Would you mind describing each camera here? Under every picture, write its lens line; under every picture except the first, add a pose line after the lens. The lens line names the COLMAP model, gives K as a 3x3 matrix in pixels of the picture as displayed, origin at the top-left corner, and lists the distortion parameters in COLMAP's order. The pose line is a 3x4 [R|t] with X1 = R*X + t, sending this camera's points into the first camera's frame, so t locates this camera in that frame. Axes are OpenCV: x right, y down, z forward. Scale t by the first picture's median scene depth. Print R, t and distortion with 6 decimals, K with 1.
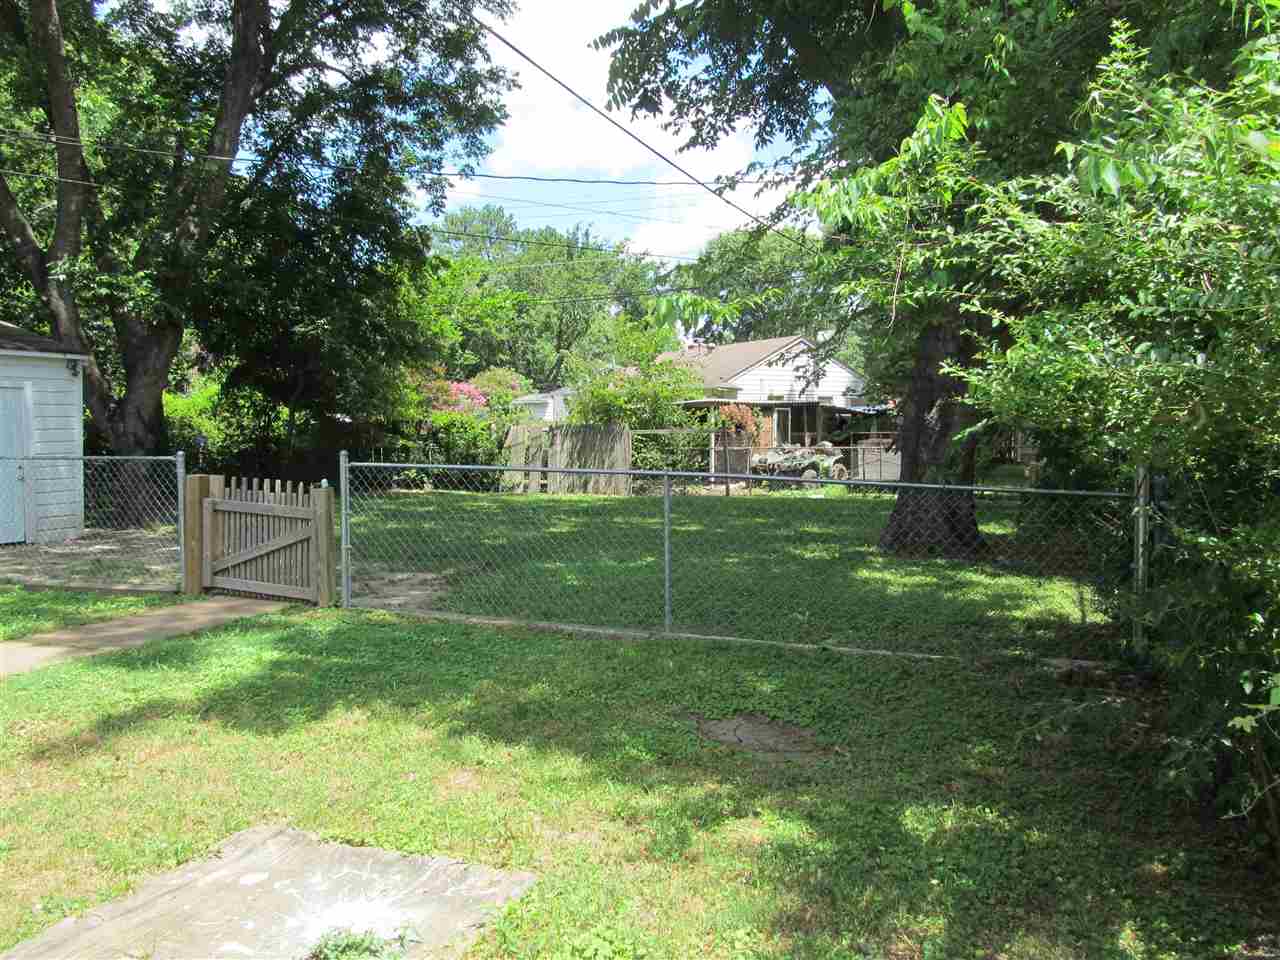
lens RADIAL K [[1064.8, 0, 645.5], [0, 1064.8, 477.9], [0, 0, 1]] dist [-0.051122, 0.024448]
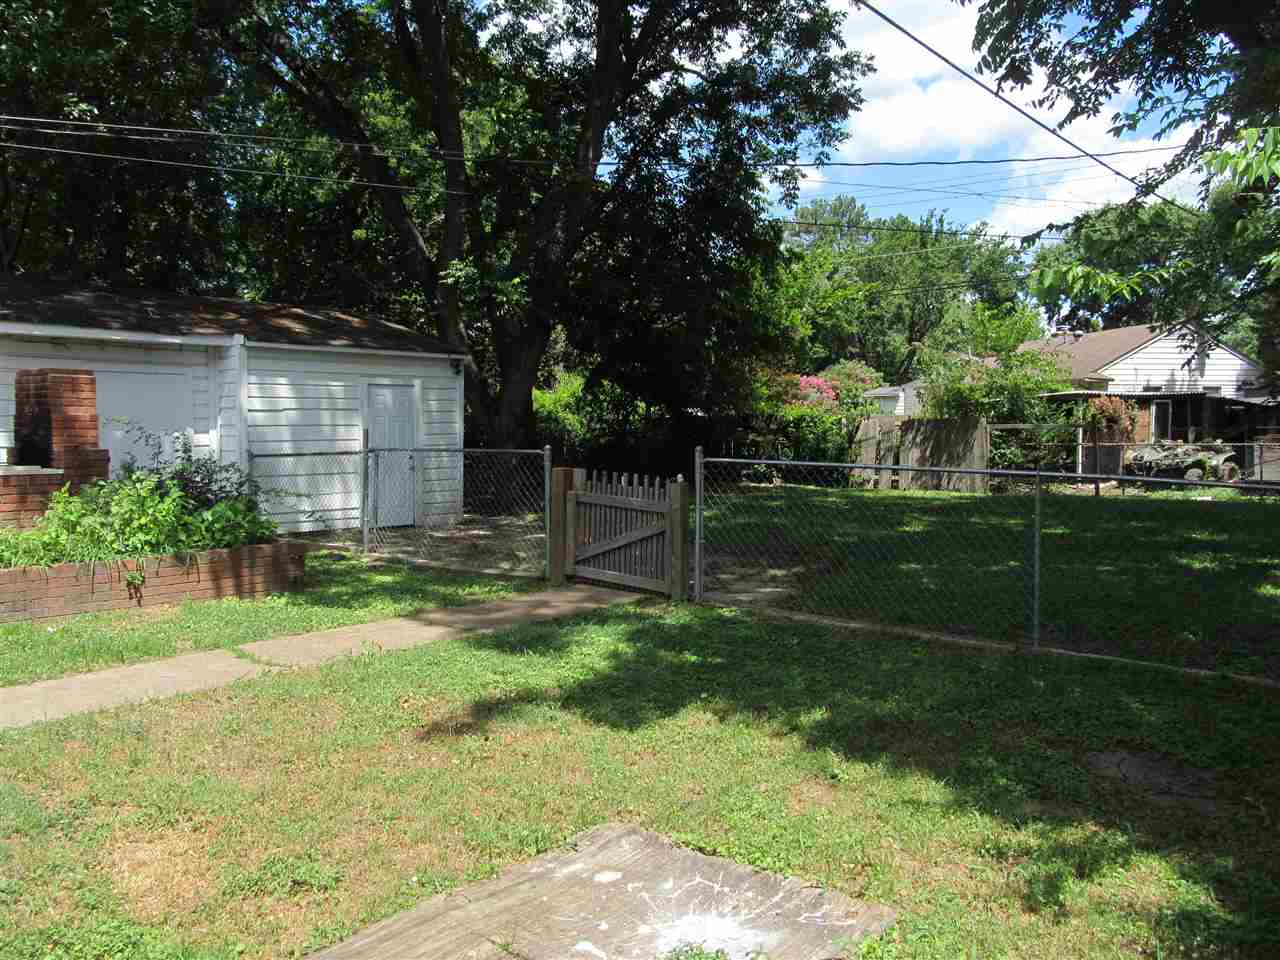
lens RADIAL K [[1064.8, 0, 637.1], [0, 1064.8, 478.2], [0, 0, 1]] dist [-0.051122, 0.024448]
pose [[0.945787, 0.017341, -0.324324, -0.007859], [-0.015191, 0.999843, 0.009161, -0.002117], [0.324432, -0.003737, 0.945902, 0.017561]]
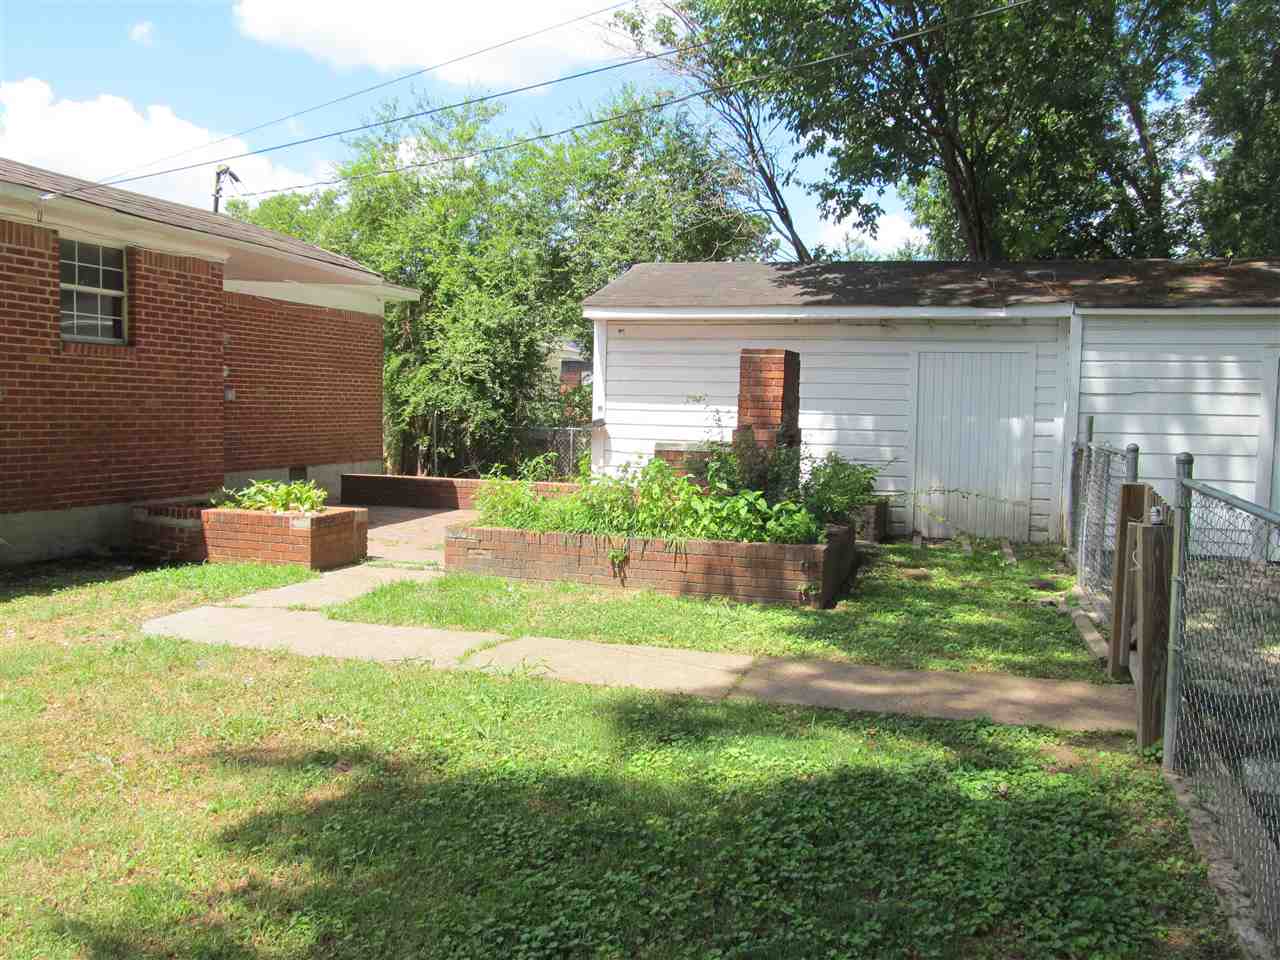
lens RADIAL K [[1064.8, 0, 666.0], [0, 1064.8, 473.1], [0, 0, 1]] dist [-0.051122, 0.024448]
pose [[0.049575, 0.061620, -0.996868, 0.126361], [-0.063575, 0.996266, 0.058421, -0.019177], [0.996745, 0.060479, 0.053307, 0.518762]]
